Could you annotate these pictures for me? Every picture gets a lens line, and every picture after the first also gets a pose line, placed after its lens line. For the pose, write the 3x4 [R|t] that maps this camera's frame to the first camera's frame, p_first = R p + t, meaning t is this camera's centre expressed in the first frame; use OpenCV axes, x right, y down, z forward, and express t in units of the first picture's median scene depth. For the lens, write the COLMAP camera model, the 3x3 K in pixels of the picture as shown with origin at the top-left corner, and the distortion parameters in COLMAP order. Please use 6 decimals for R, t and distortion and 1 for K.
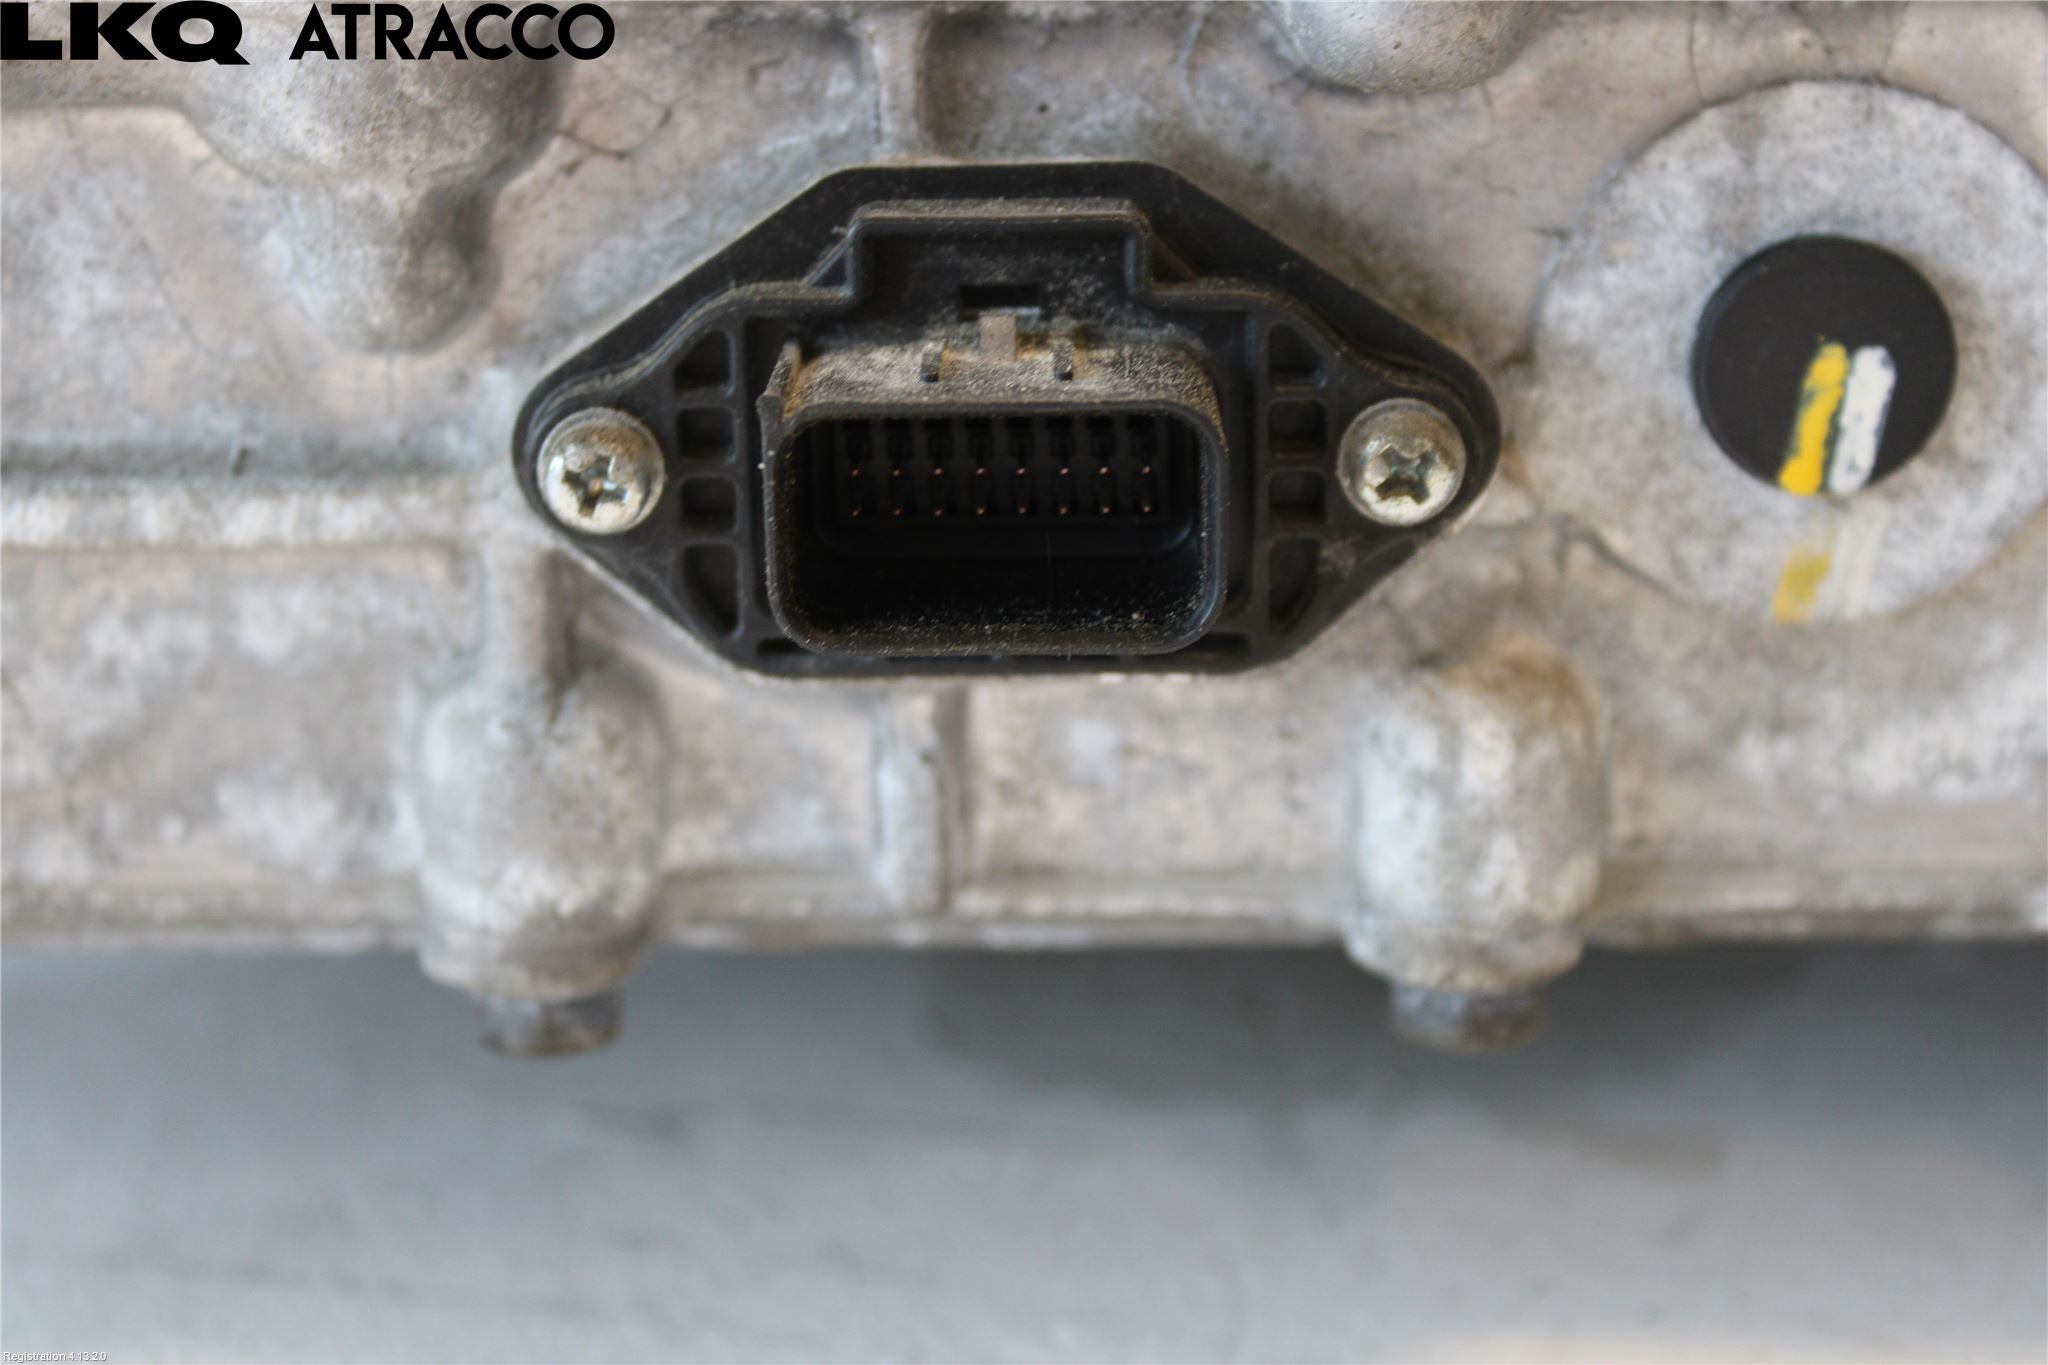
lens RADIAL K [[4053.8, 0, 1024.0], [0, 4053.8, 682.5], [0, 0, 1]] dist [-0.005849, 0.118088]
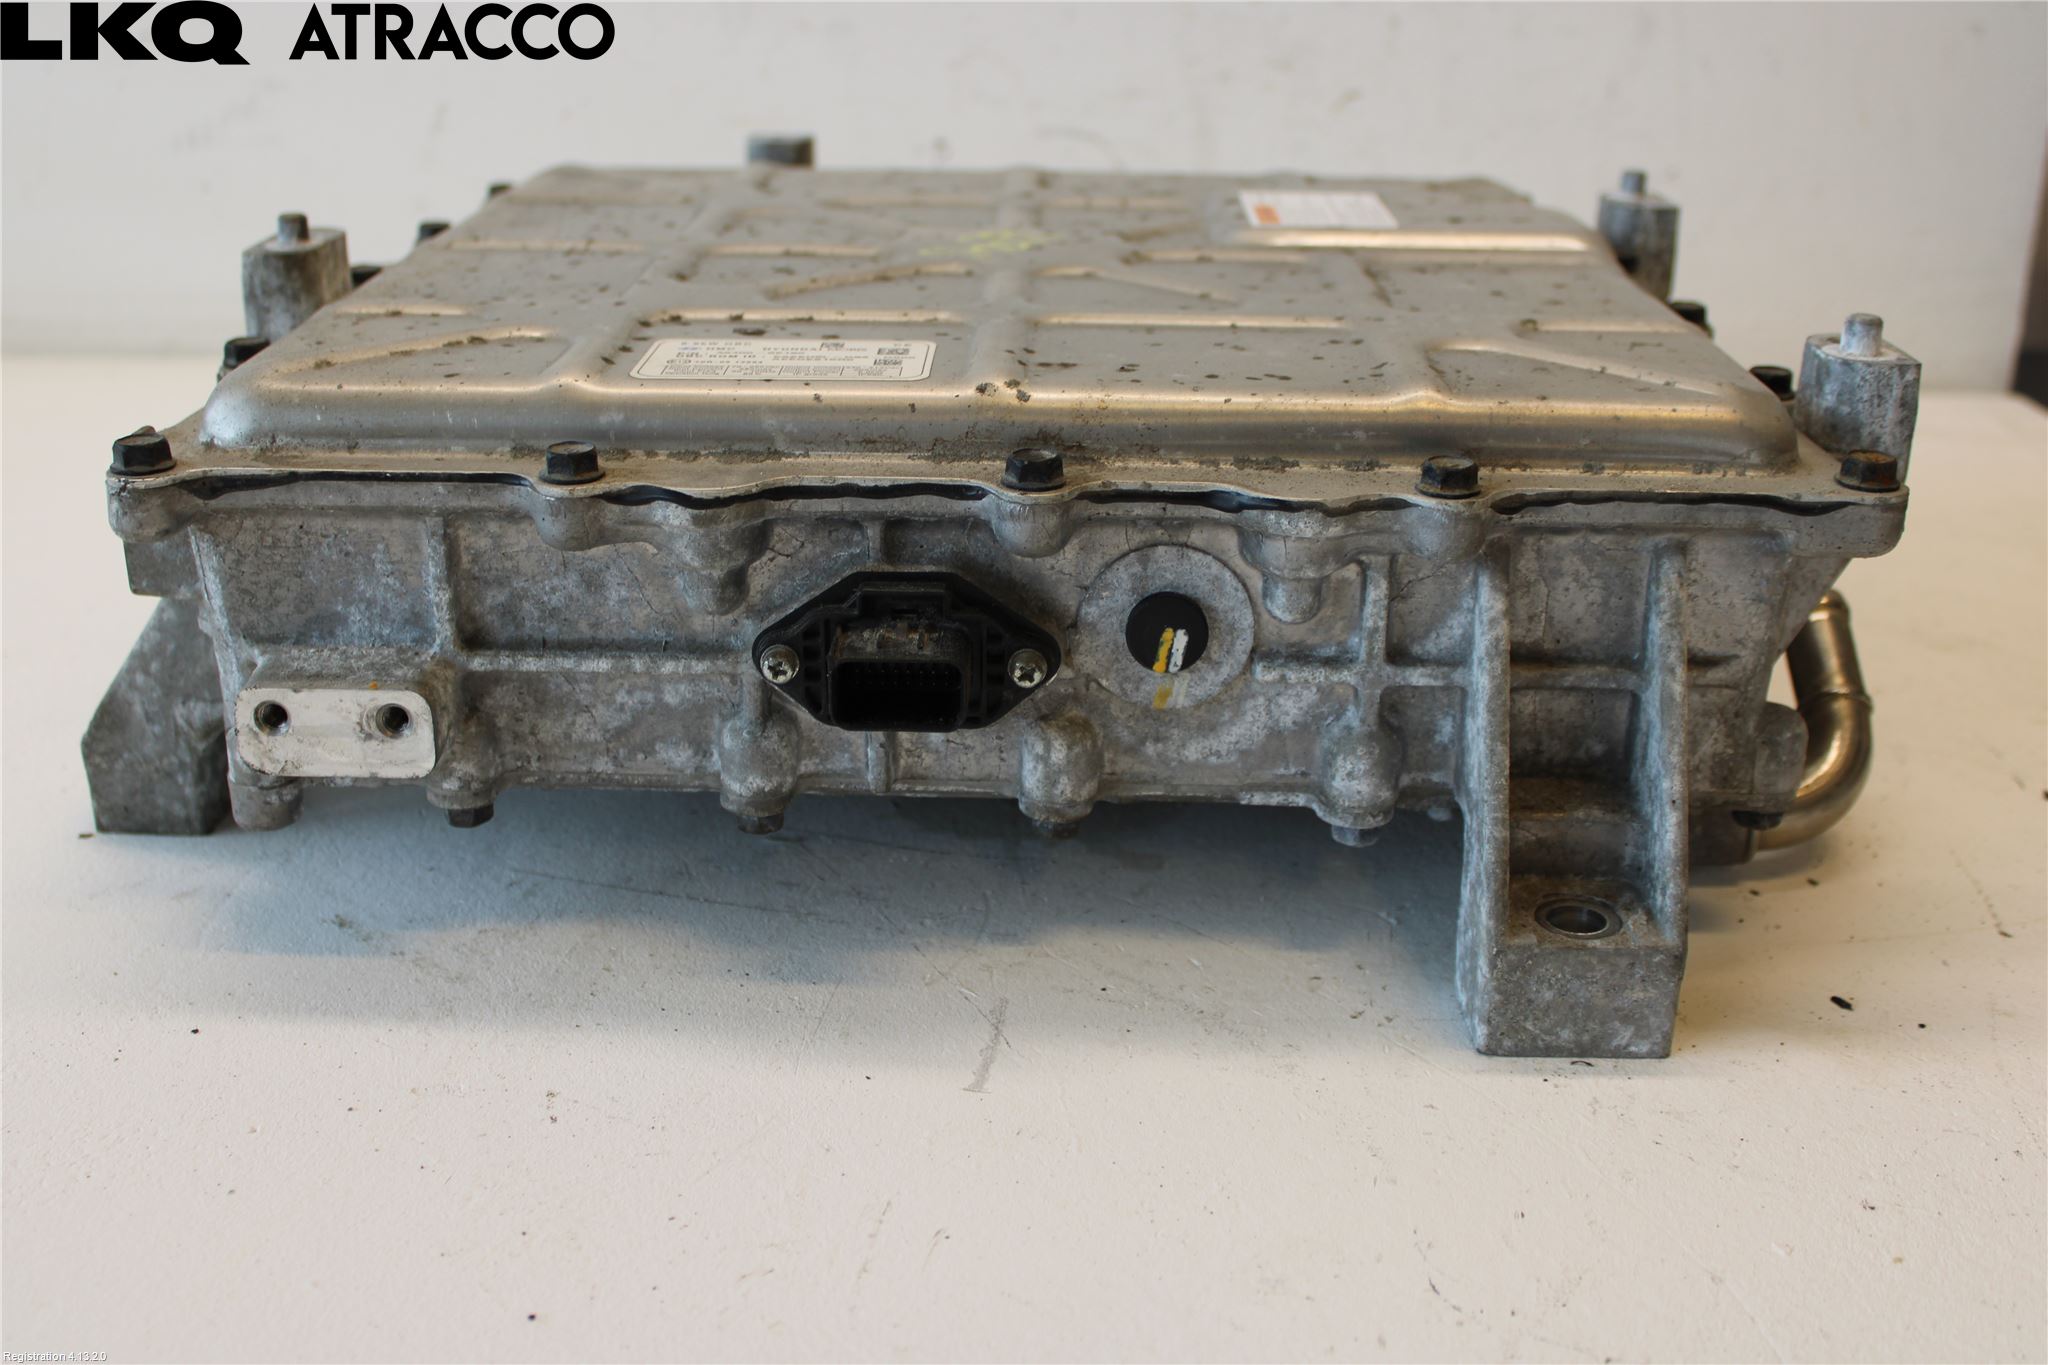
lens RADIAL K [[2275.5, 0, 1024.0], [0, 2275.5, 682.5], [0, 0, 1]] dist [-0.111959, 0.111574]
pose [[0.999644, 0.026524, 0.002799, 0.079964], [-0.026669, 0.995486, 0.091082, -0.194086], [-0.000370, -0.091125, 0.995839, -0.752277]]
